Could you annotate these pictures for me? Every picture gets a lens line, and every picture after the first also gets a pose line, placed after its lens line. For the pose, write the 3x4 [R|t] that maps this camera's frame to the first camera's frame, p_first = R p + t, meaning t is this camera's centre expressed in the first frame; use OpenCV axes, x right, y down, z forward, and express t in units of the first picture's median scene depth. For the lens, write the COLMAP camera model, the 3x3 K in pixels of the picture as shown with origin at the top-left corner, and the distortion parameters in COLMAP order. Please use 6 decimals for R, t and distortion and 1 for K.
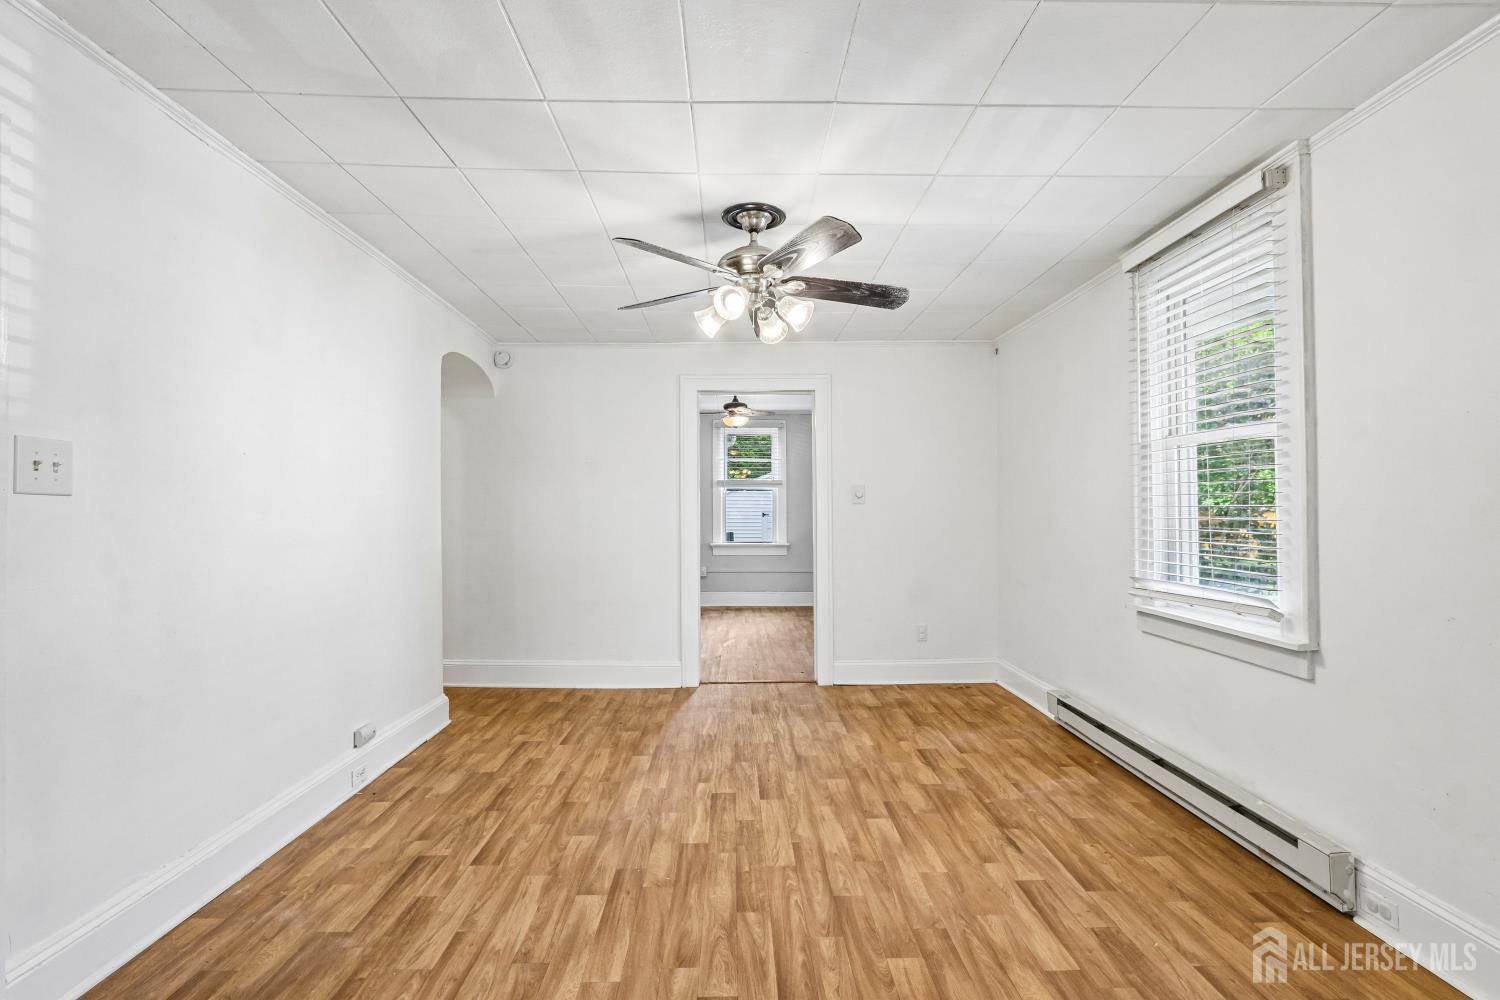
lens RADIAL K [[699.1, 0, 741.9], [0, 699.1, 500.2], [0, 0, 1]] dist [-0.000733, 0.000666]
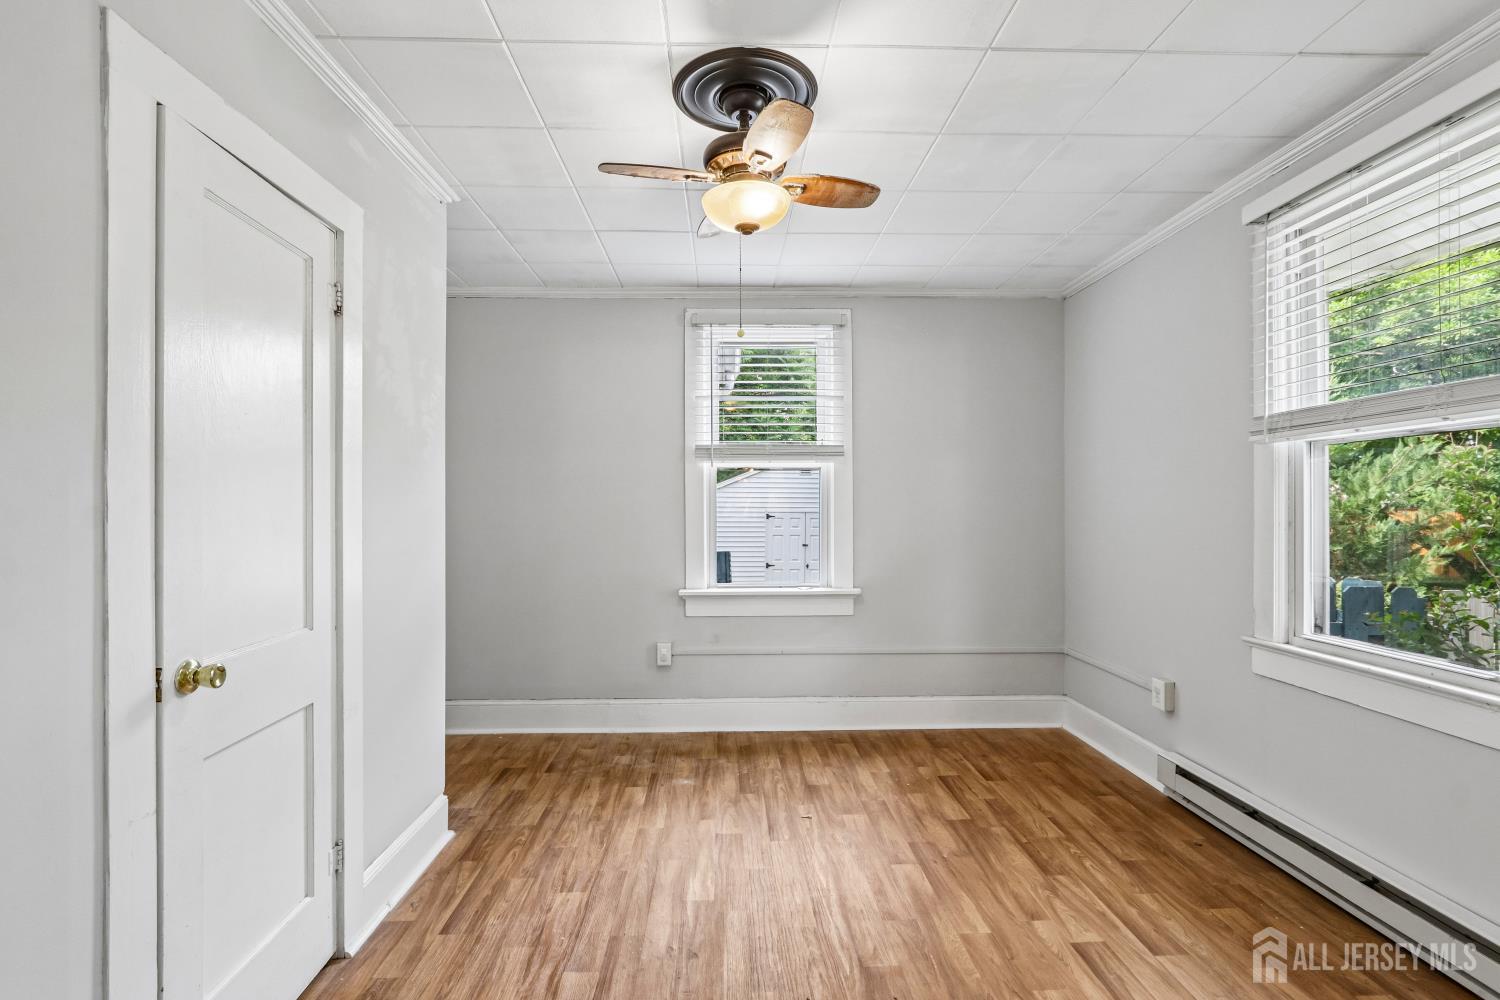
lens RADIAL K [[699.1, 0, 747.2], [0, 699.1, 508.7], [0, 0, 1]] dist [-0.000733, 0.000666]
pose [[0.999660, -0.005837, 0.025402, -0.027613], [0.005474, 0.999882, 0.014337, -0.010810], [-0.025483, -0.014193, 0.999575, 0.134547]]
